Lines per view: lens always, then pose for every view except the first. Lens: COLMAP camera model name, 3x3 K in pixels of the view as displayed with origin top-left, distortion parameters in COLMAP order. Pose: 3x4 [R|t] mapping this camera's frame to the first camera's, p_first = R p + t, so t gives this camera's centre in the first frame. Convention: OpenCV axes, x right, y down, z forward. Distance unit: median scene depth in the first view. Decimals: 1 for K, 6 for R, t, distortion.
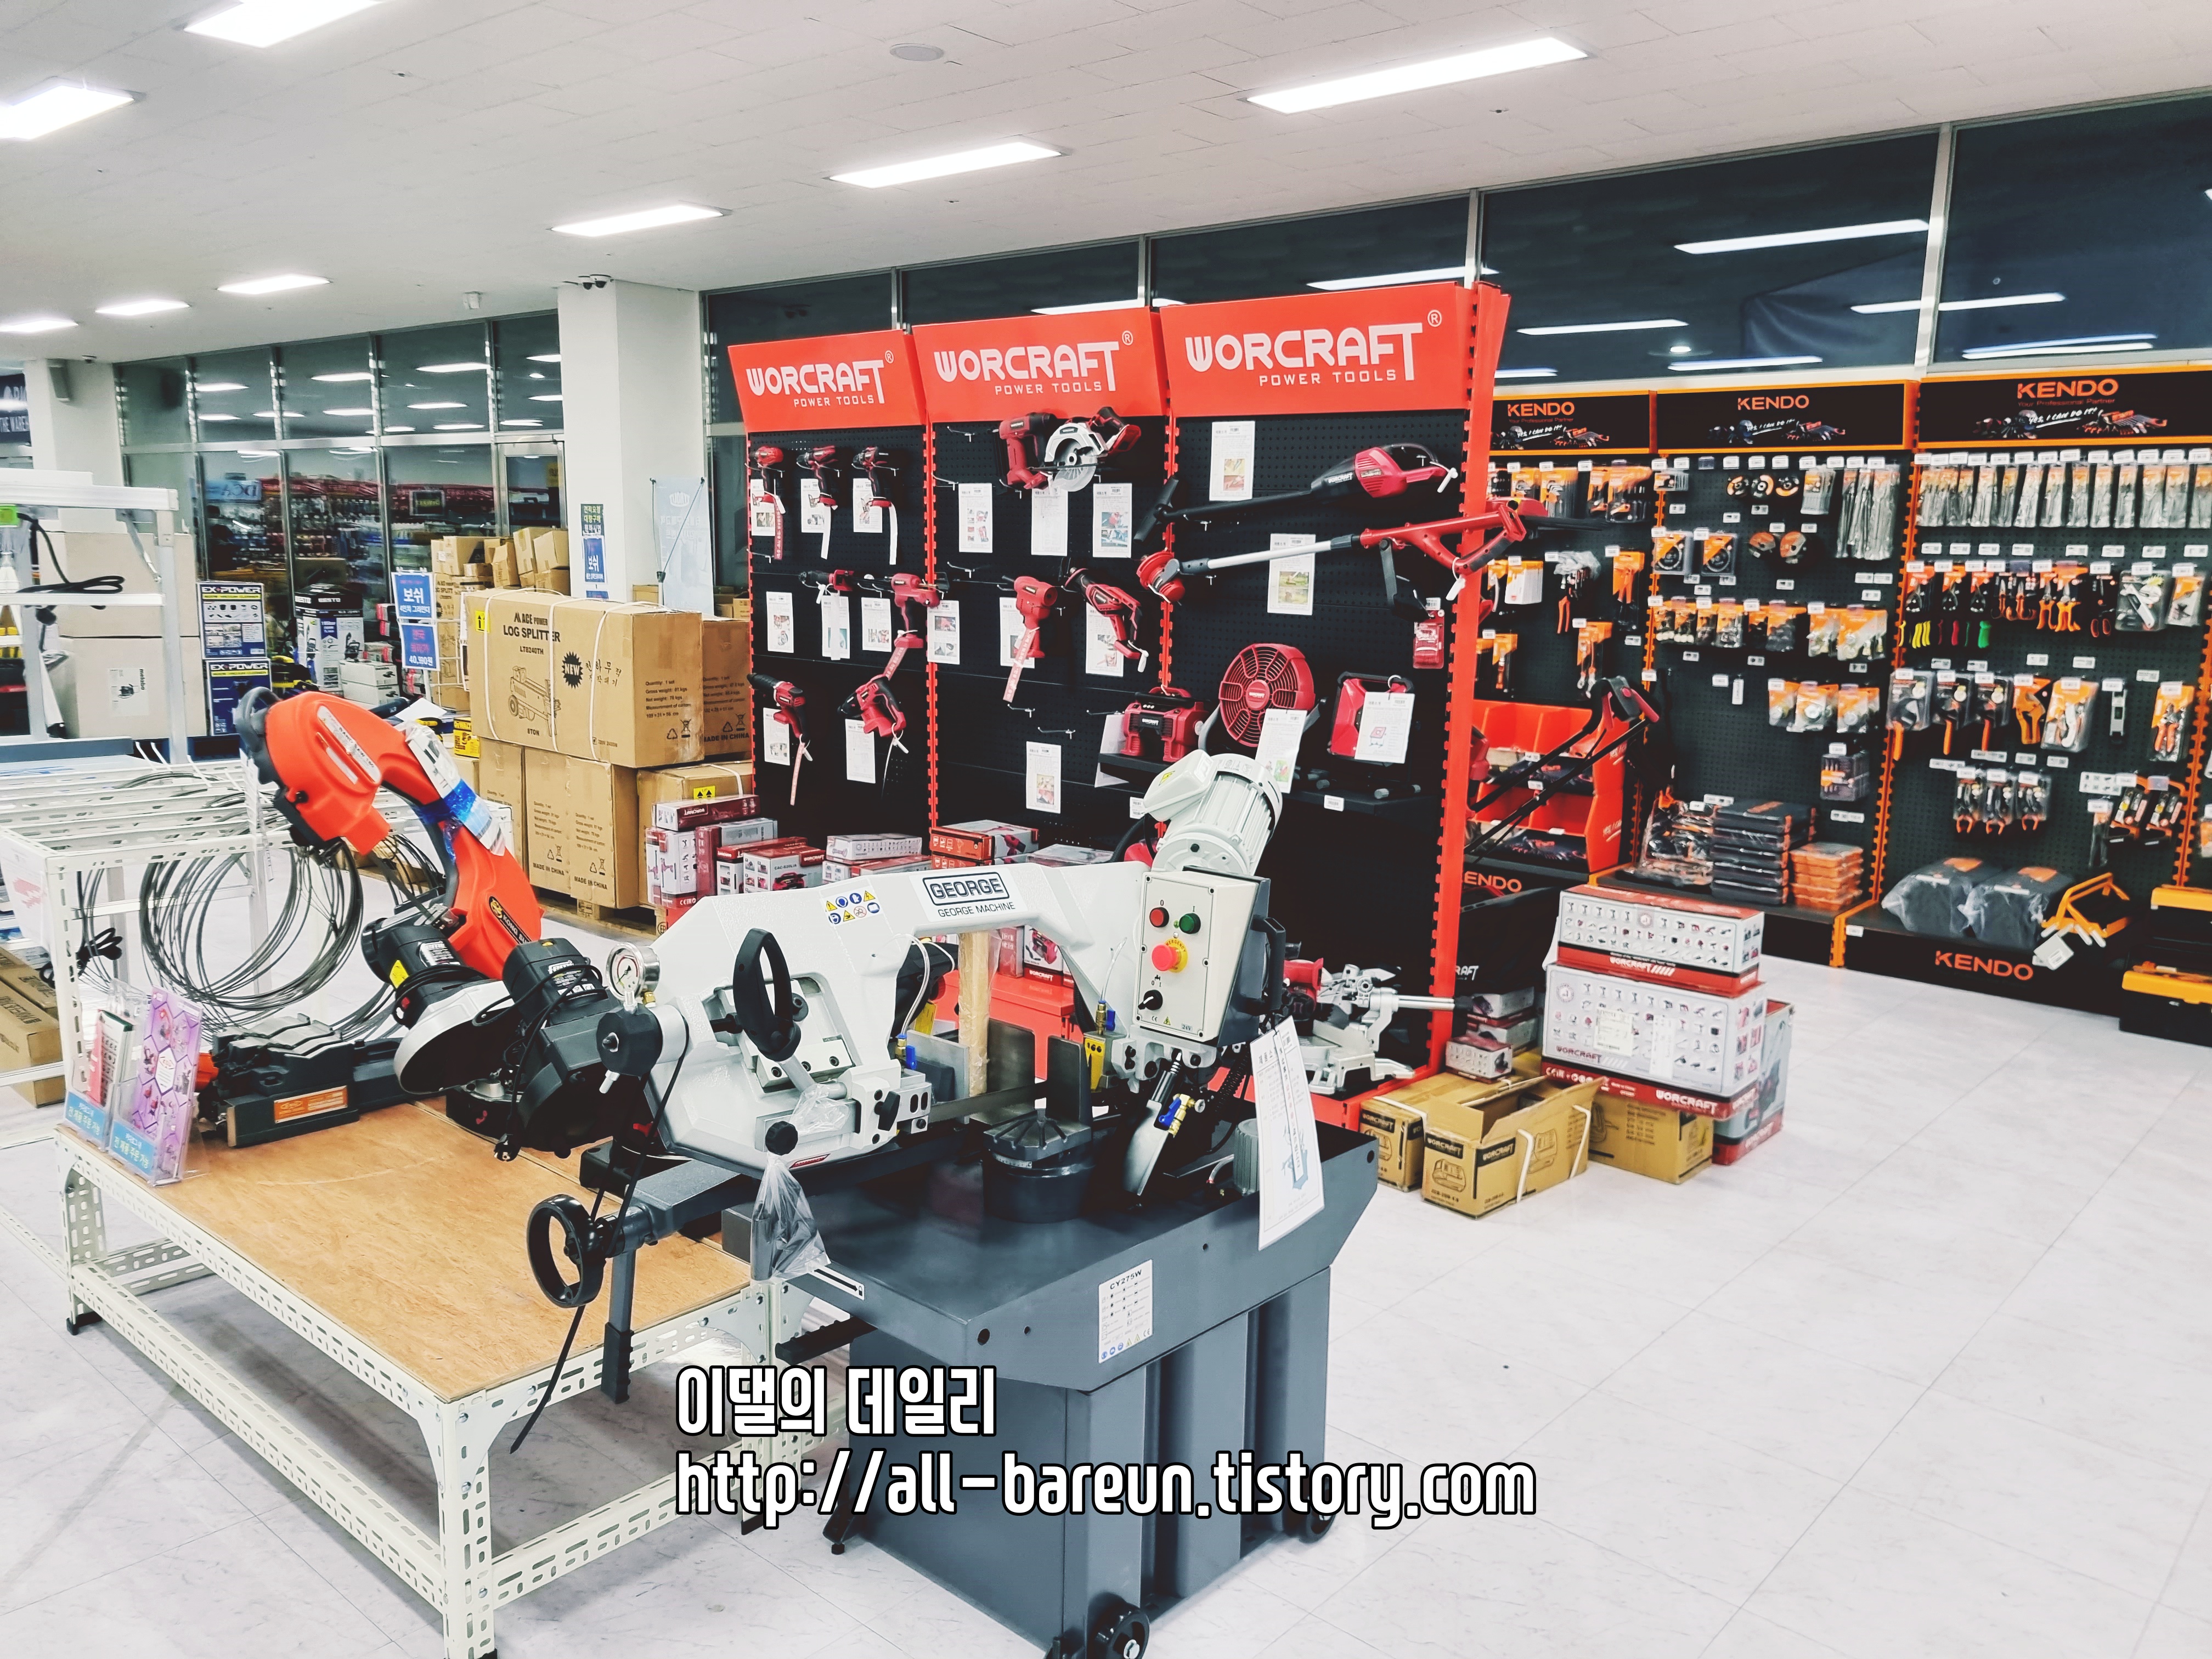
lens RADIAL K [[1668.0, 0, 1163.3], [0, 1668.0, 821.4], [0, 0, 1]] dist [0.048190, -0.031357]
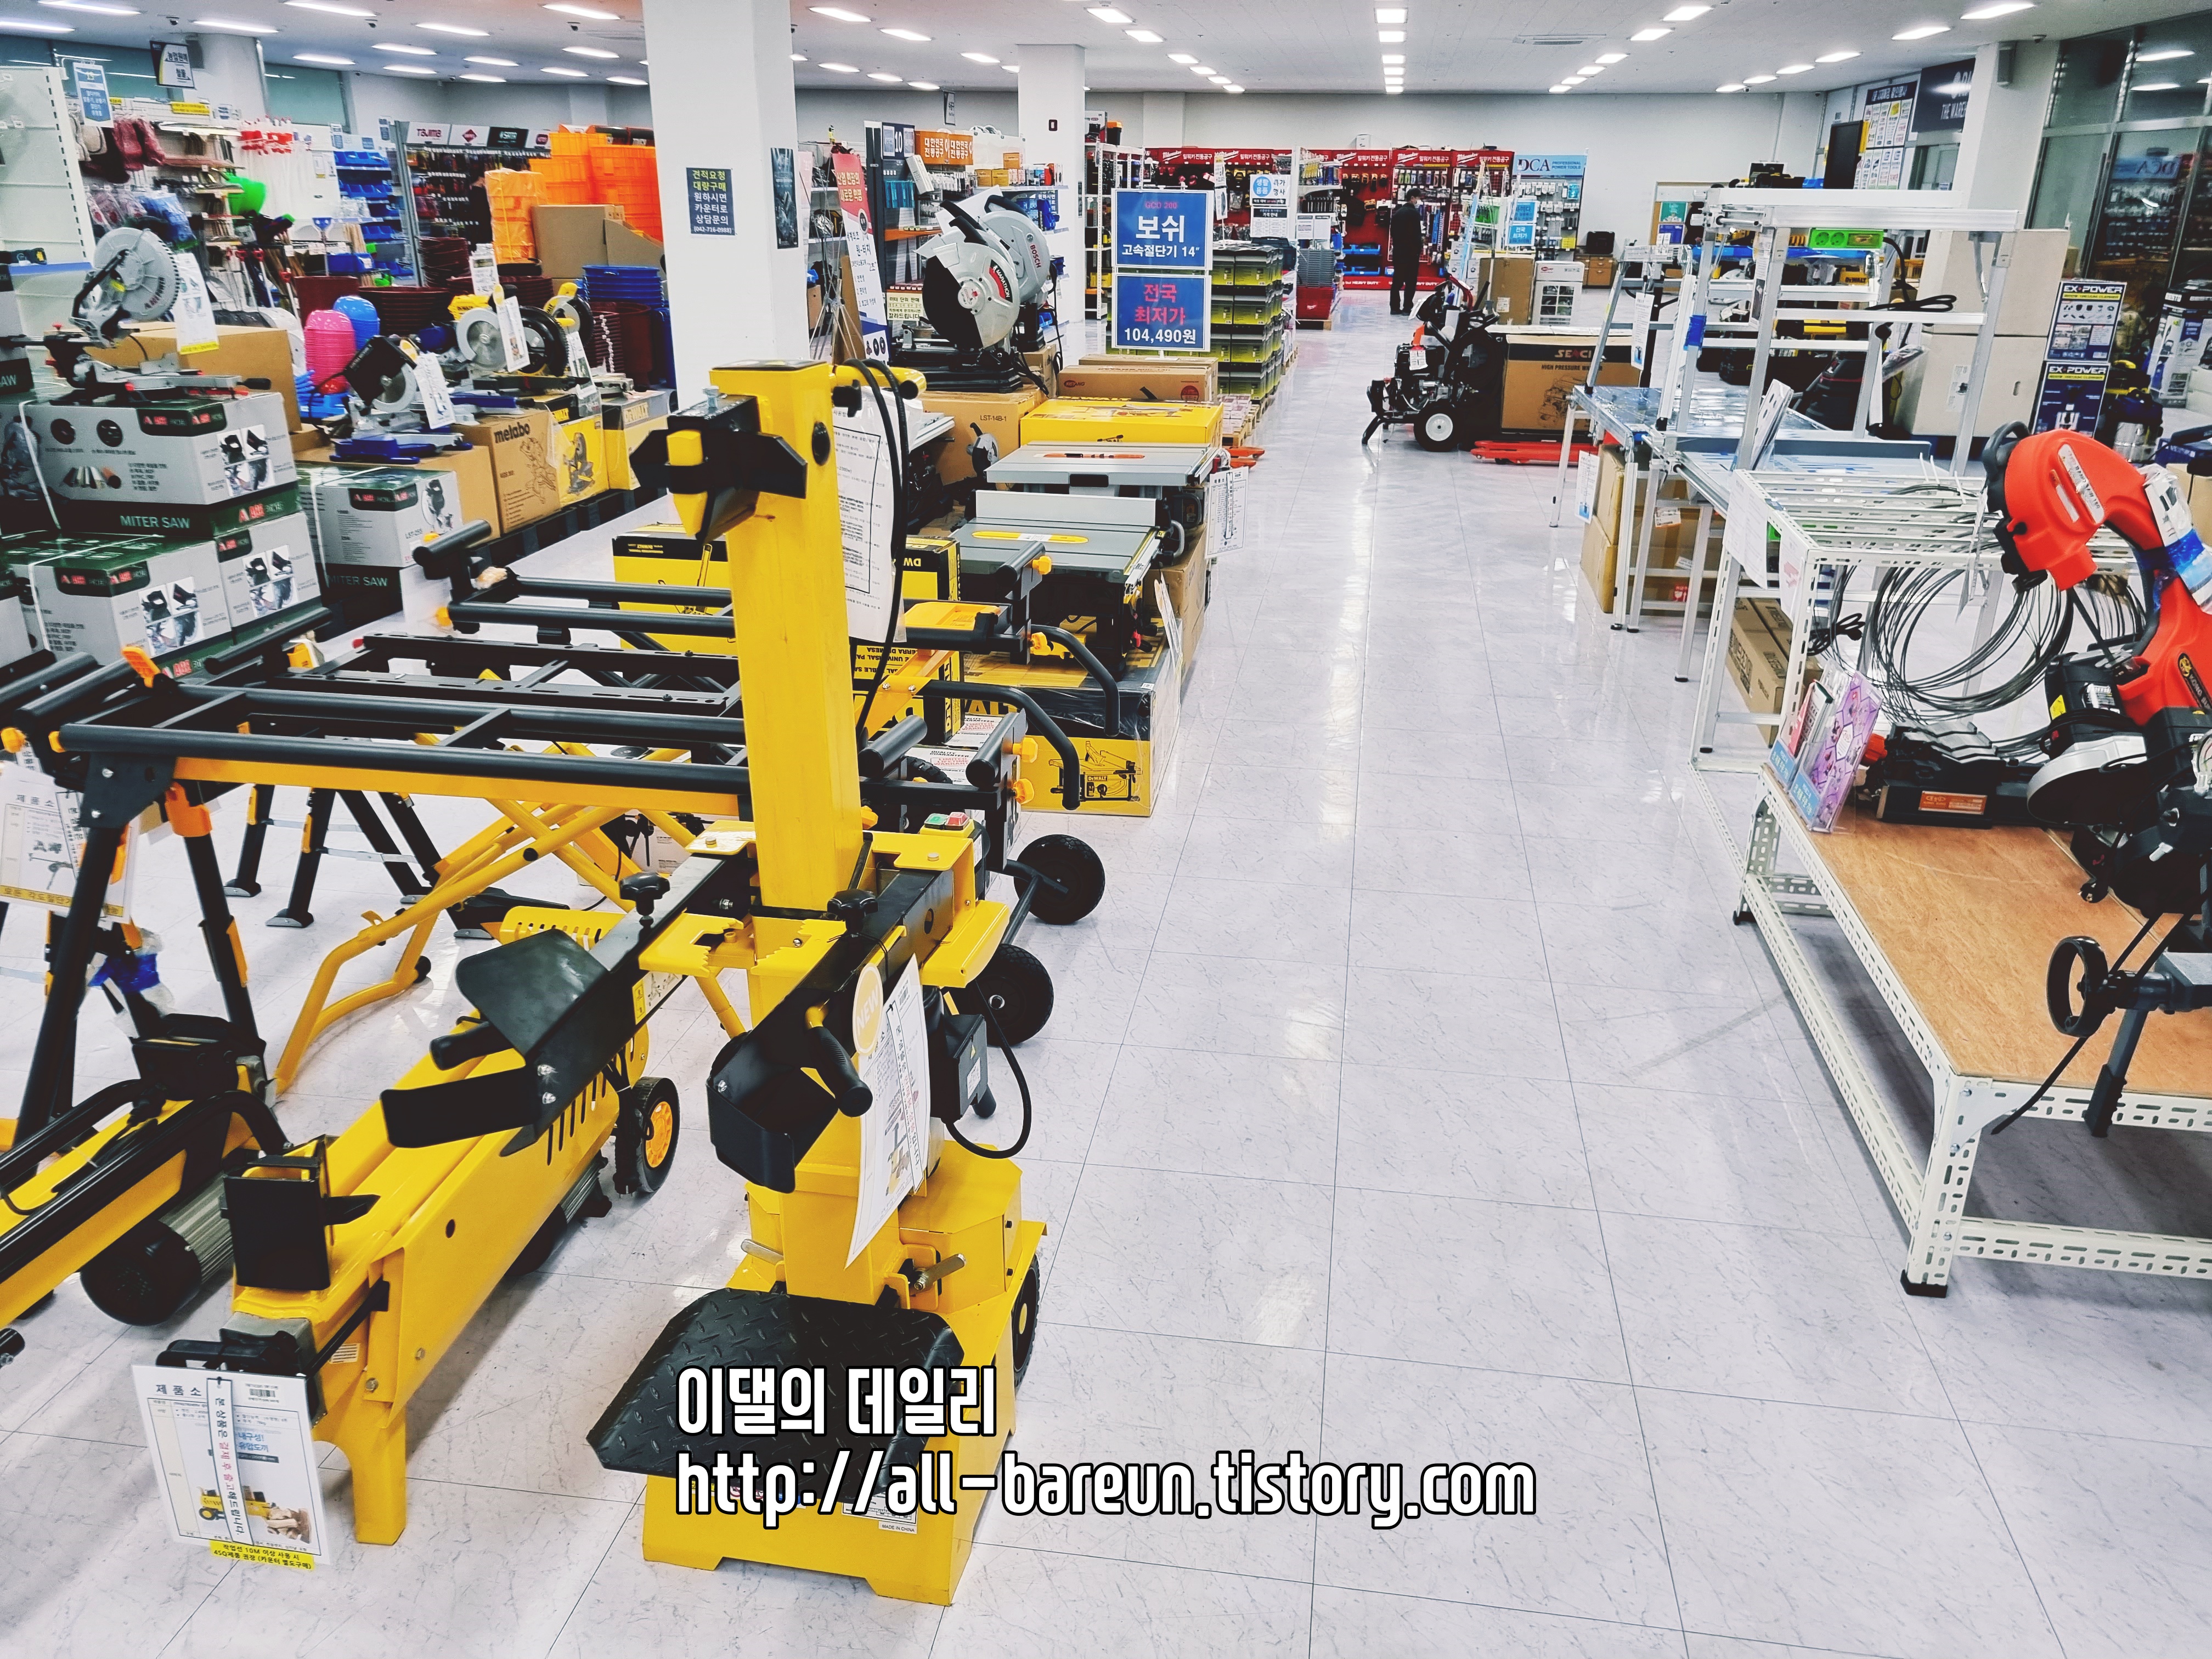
lens RADIAL K [[1668.0, 0, 1105.2], [0, 1668.0, 830.7], [0, 0, 1]] dist [0.048190, -0.031357]
pose [[0.521548, 0.288345, -0.803022, 0.108602], [-0.137211, 0.957260, 0.254611, -0.023623], [0.842117, -0.022609, 0.538821, -0.085584]]
